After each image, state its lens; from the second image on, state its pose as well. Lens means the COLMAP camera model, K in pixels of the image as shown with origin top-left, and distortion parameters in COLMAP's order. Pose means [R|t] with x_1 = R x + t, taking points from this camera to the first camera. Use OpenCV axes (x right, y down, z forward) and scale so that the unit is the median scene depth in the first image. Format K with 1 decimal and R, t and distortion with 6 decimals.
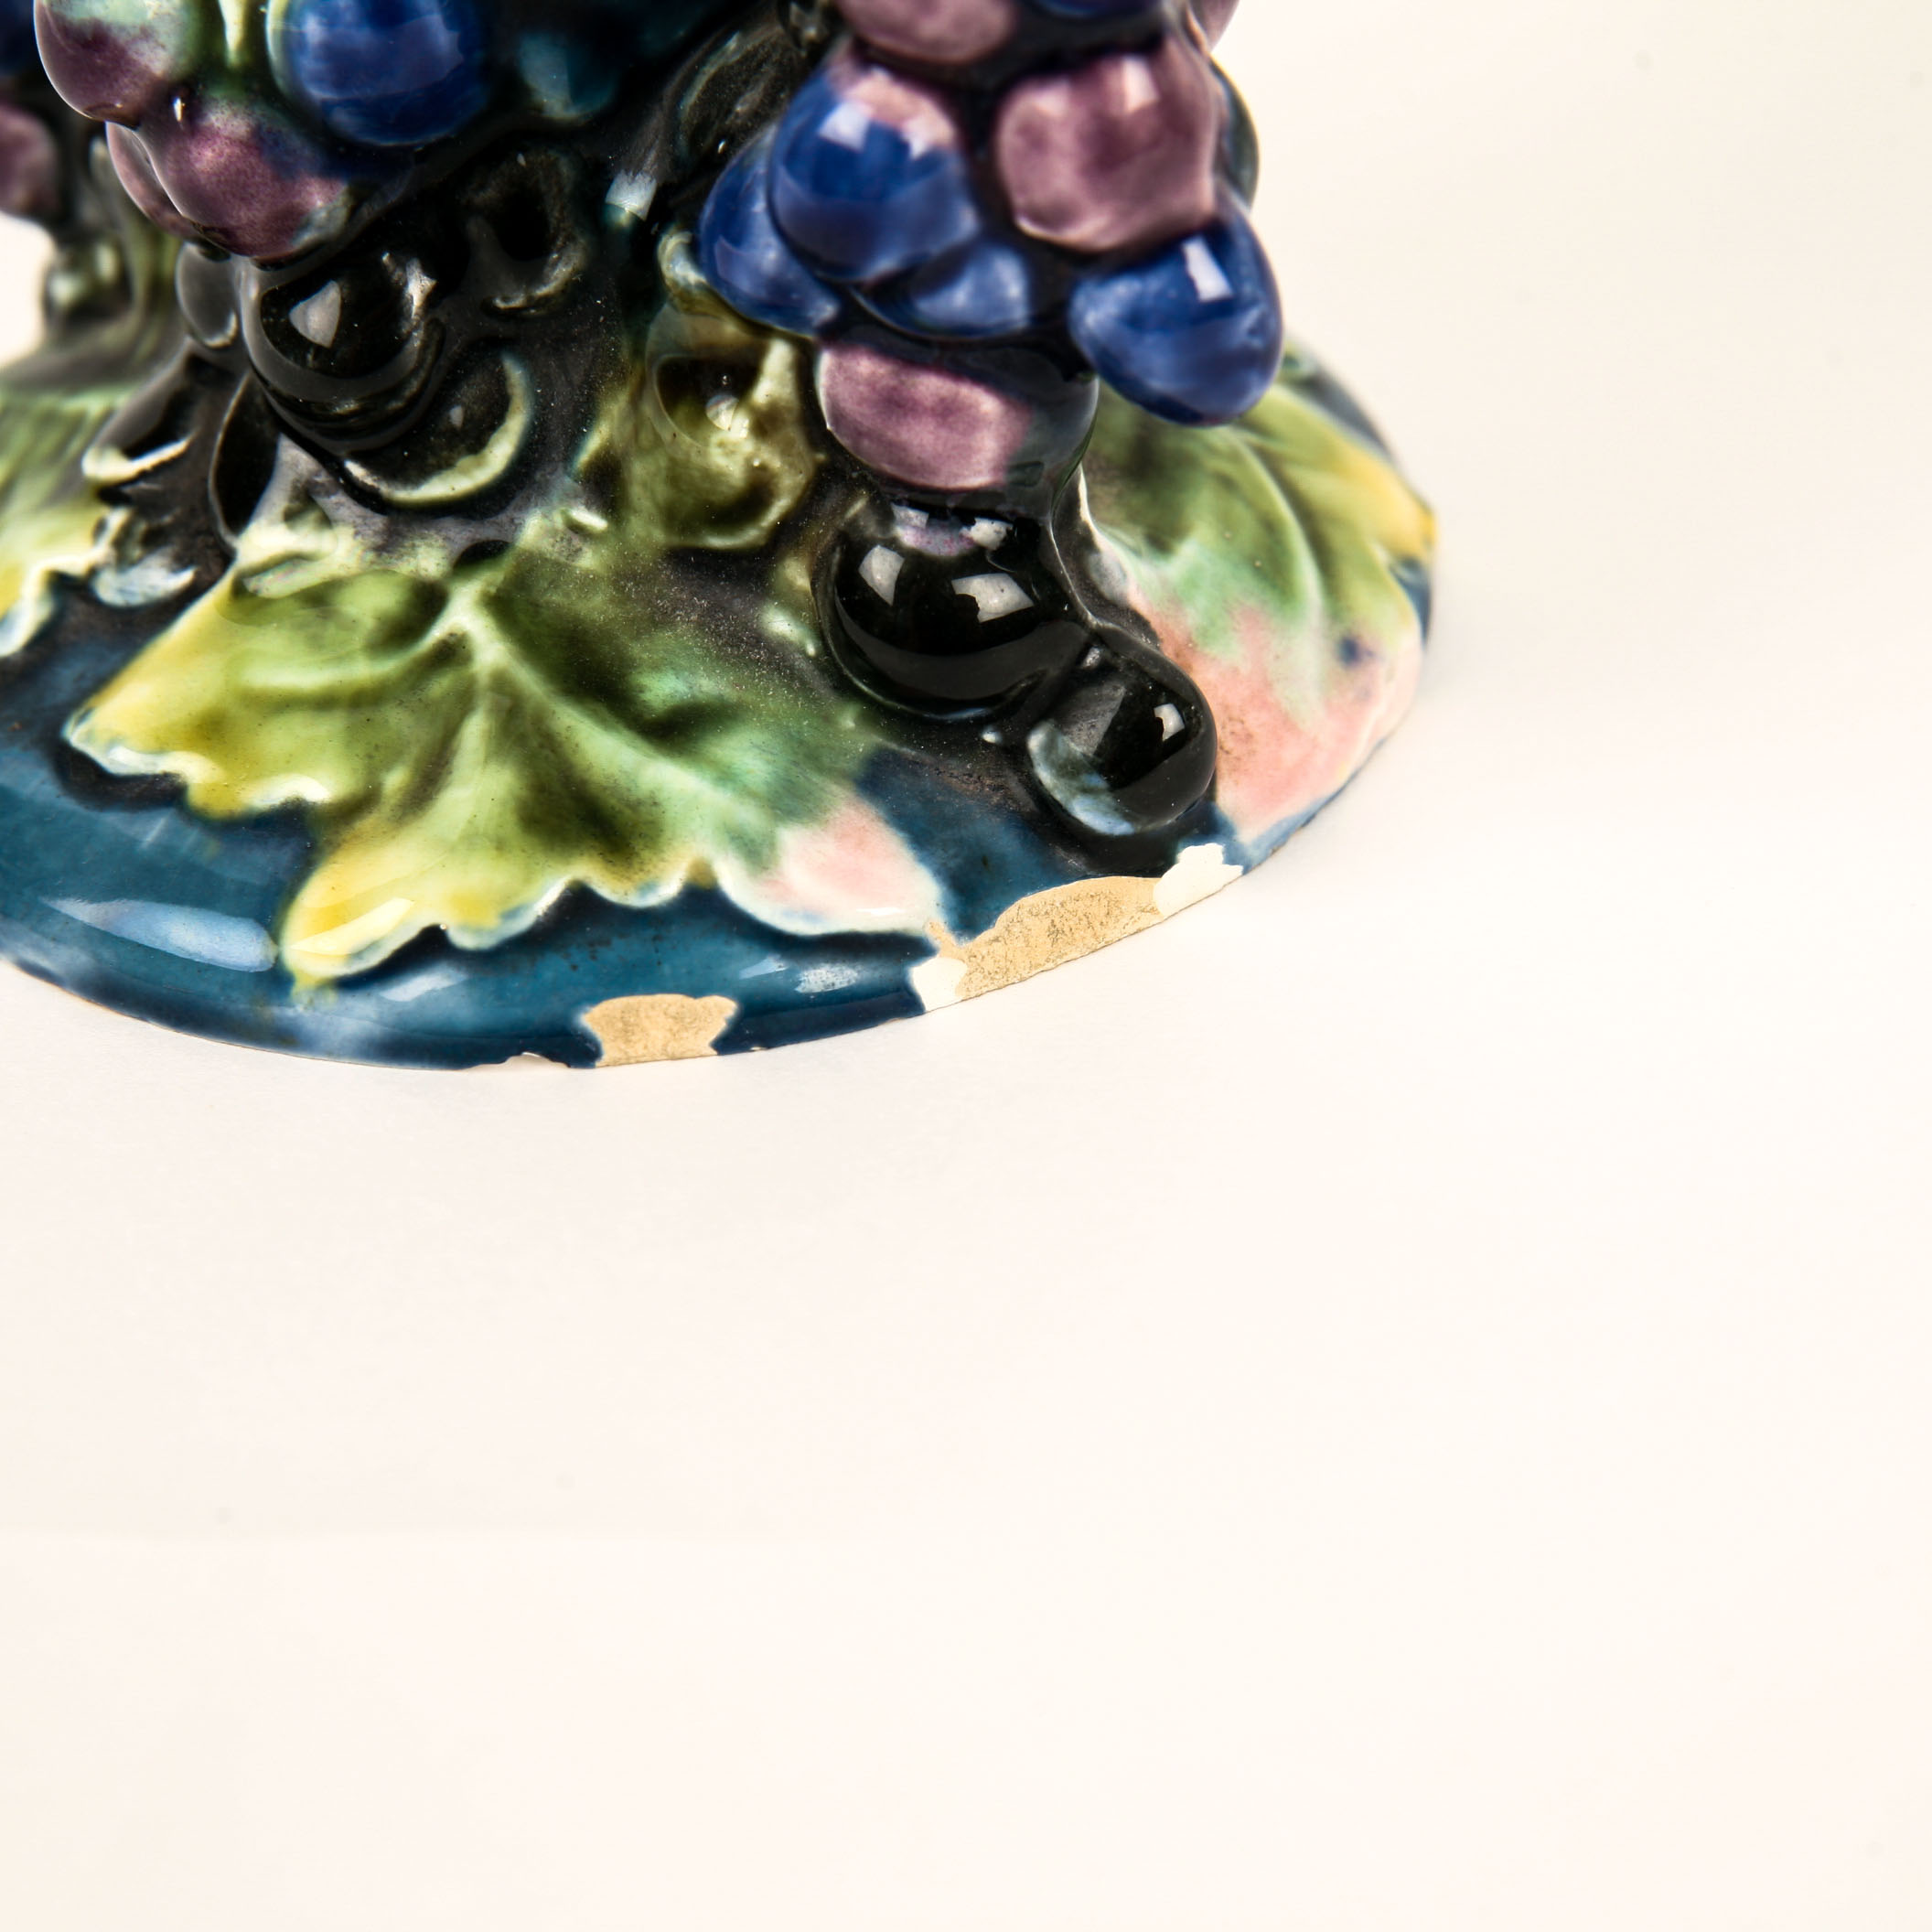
lens RADIAL K [[5482.7, 0, 965.2], [0, 5482.7, 962.2], [0, 0, 1]] dist [0.064888, 0.000000]
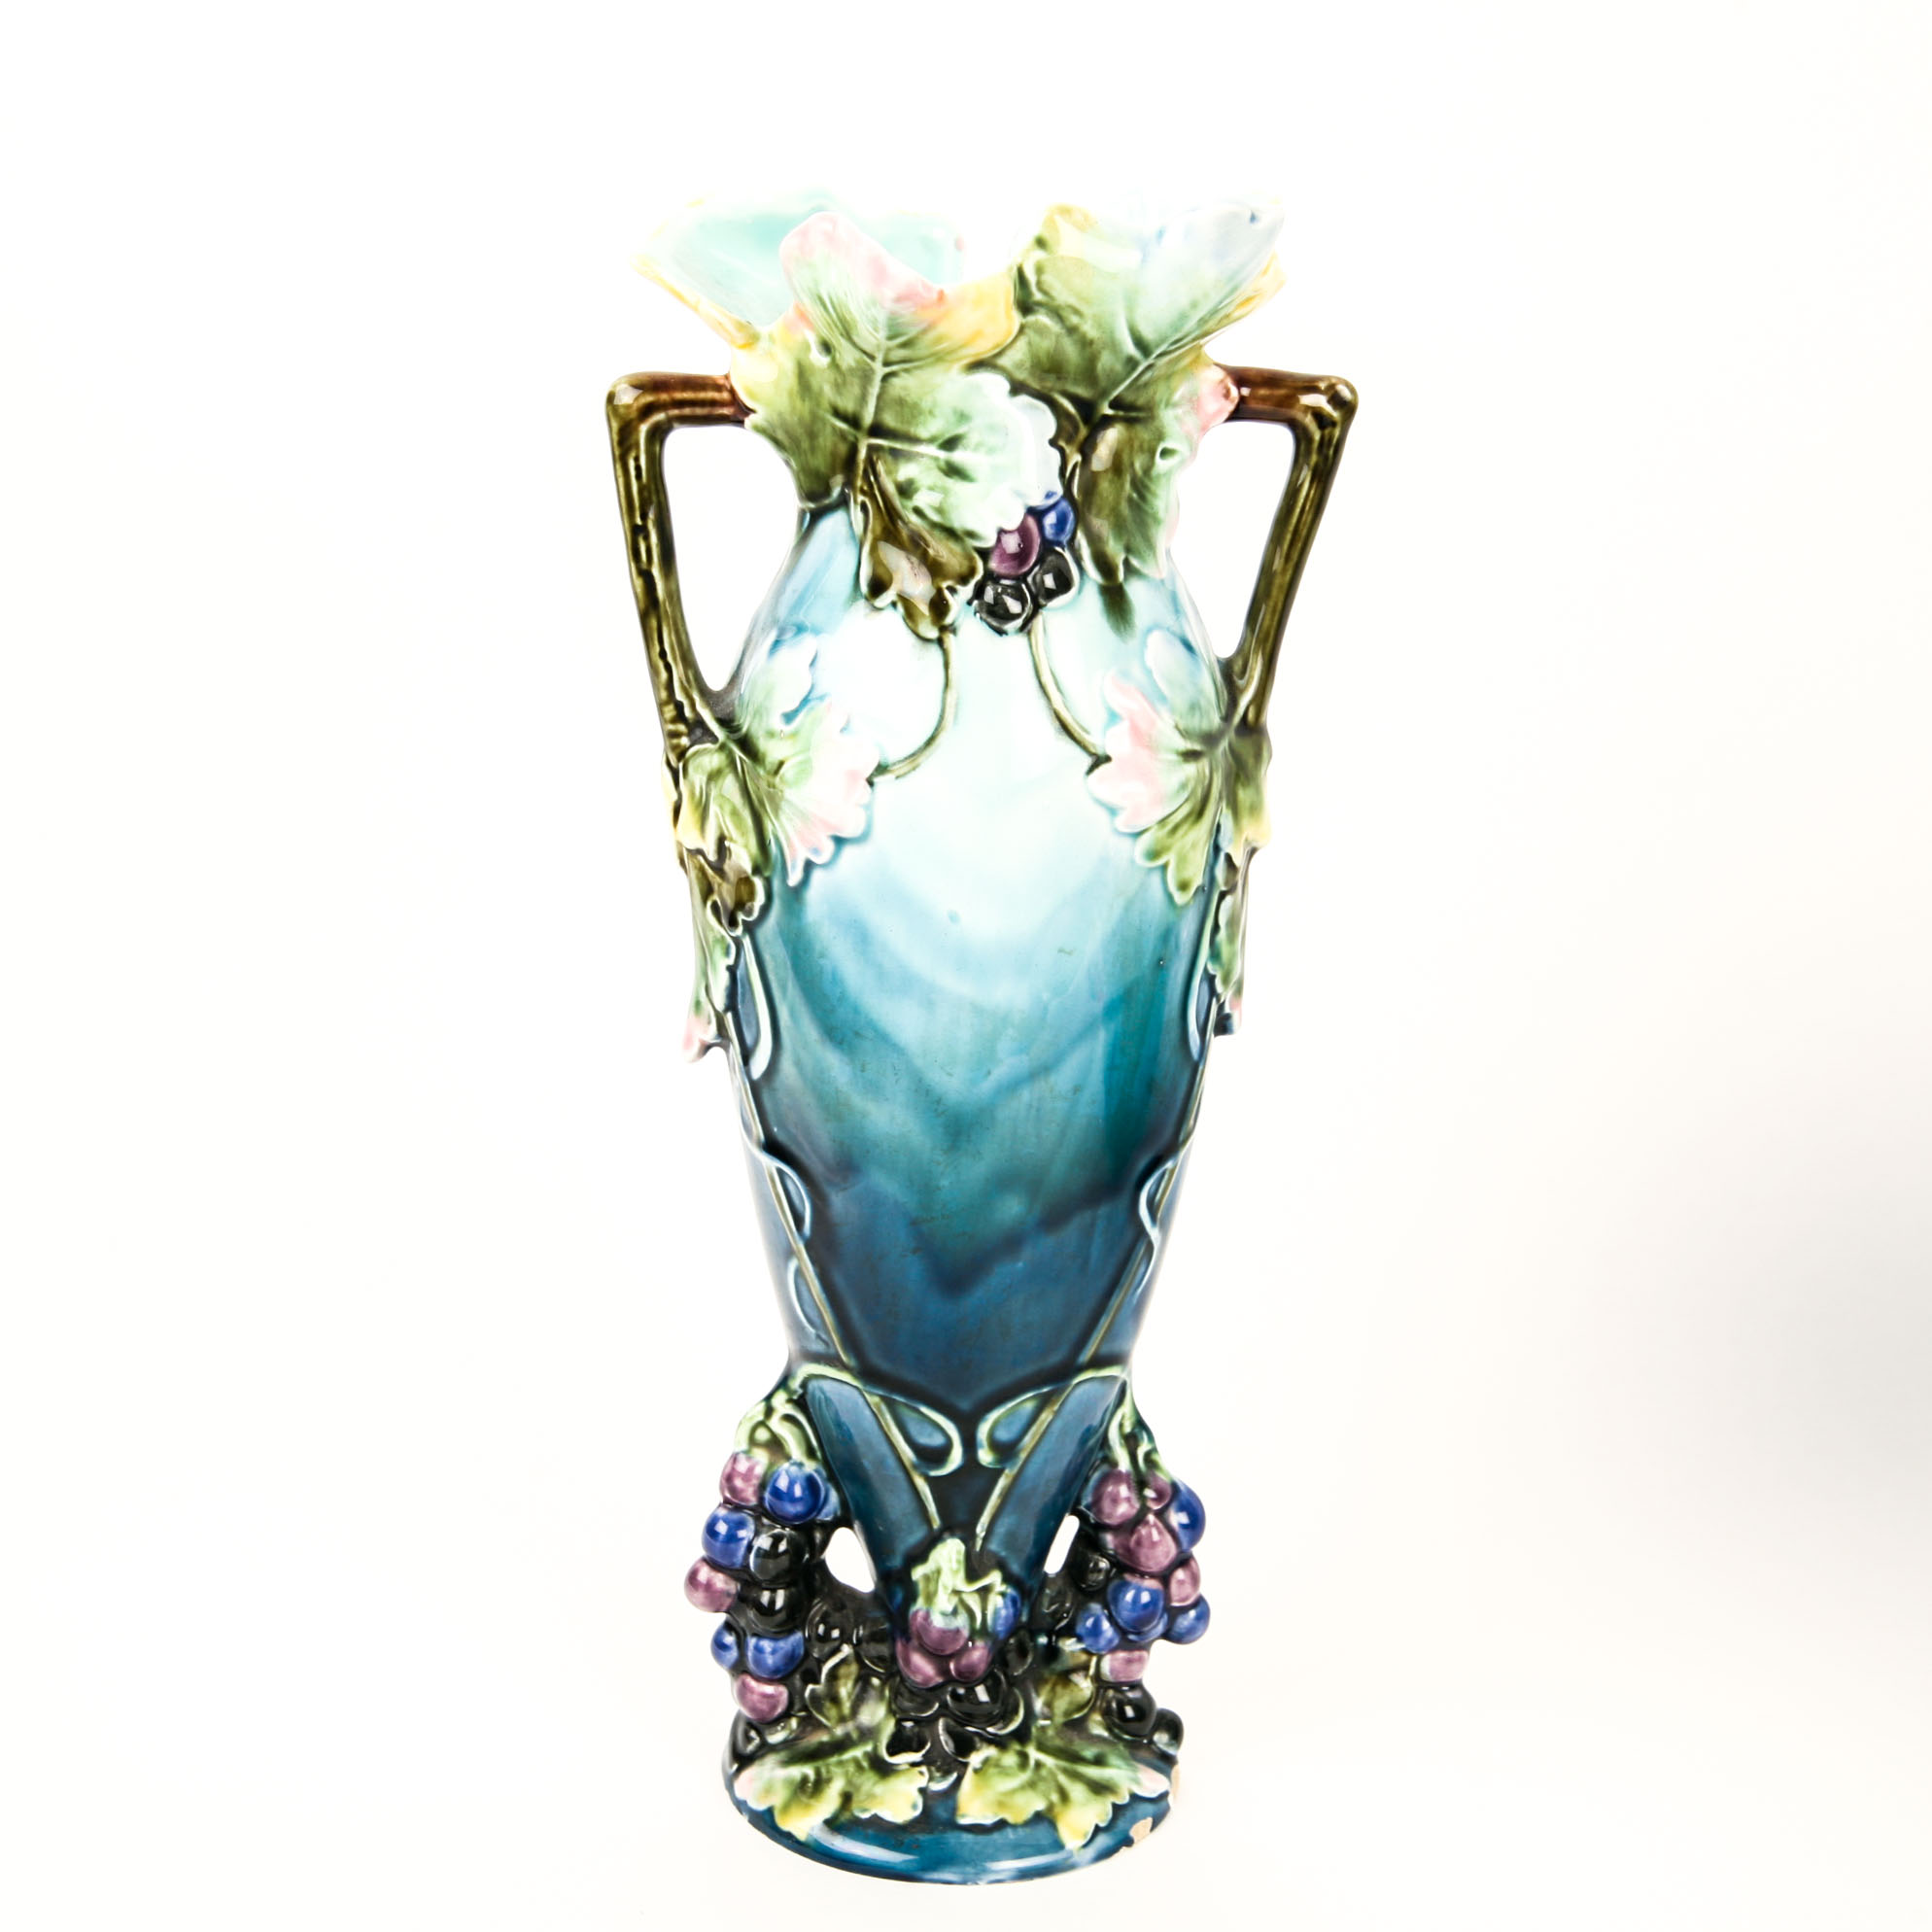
lens RADIAL K [[3683.9, 0, 969.8], [0, 3683.9, 967.1], [0, 0, 1]] dist [-0.018377, 0.000000]
pose [[0.615470, -0.122102, 0.778645, -2.079085], [0.366397, 0.919012, -0.145501, -0.214740], [-0.697818, 0.374844, 0.610362, -0.743934]]
